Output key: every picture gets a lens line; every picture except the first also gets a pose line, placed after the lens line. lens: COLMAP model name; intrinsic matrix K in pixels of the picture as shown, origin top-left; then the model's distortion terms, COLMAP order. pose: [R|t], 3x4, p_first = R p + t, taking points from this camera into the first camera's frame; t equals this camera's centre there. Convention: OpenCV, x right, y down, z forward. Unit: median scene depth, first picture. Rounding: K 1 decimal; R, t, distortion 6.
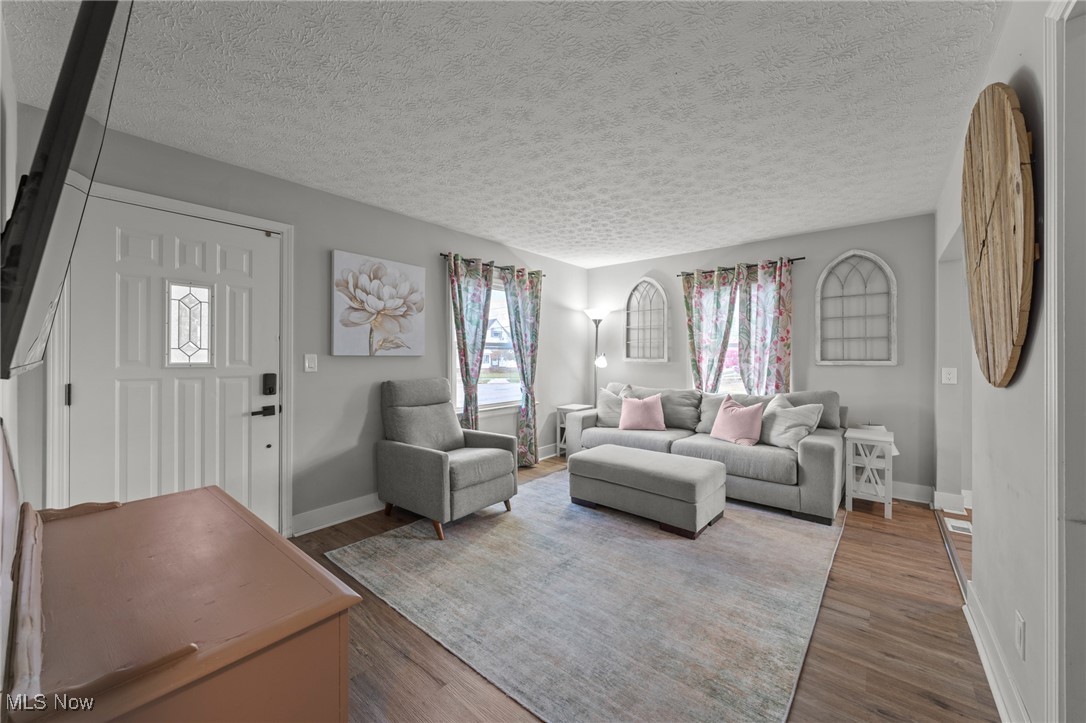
lens RADIAL K [[413.0, 0, 547.1], [0, 413.0, 354.2], [0, 0, 1]] dist [-0.002833, -0.000228]
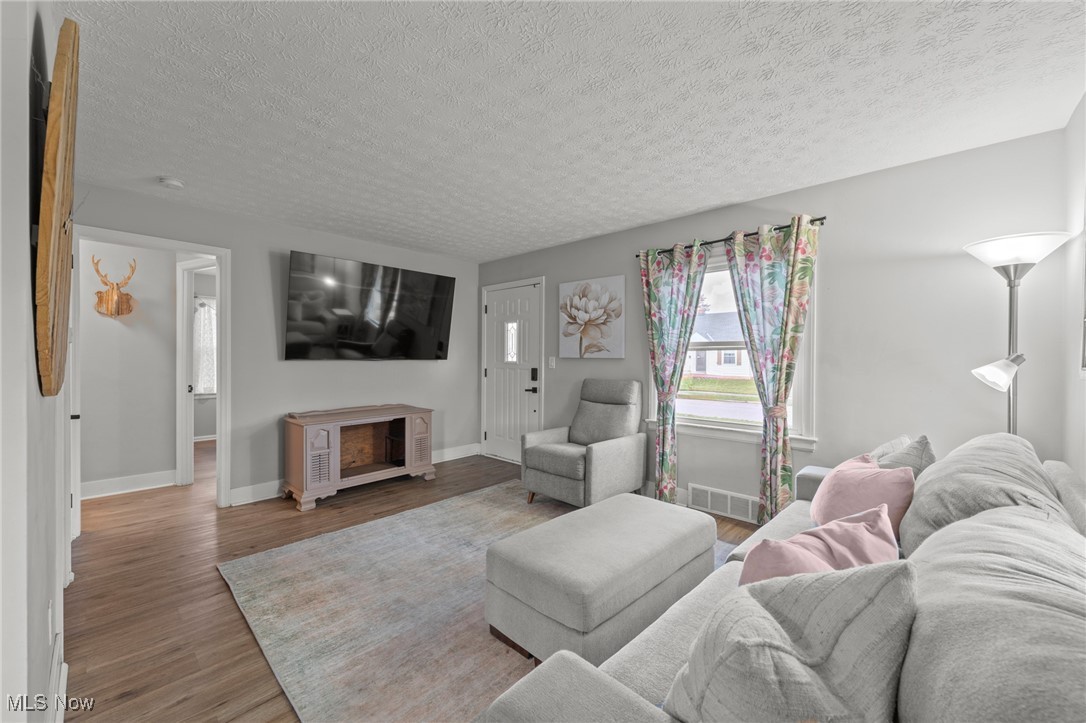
lens RADIAL K [[422.4, 0, 540.5], [0, 422.4, 356.6], [0, 0, 1]] dist [-0.004258, -0.001138]
pose [[-0.070893, -0.003515, -0.997478, 1.019523], [-0.003020, 0.999990, -0.003309, 0.004942], [0.997479, 0.002777, -0.070903, 1.112115]]
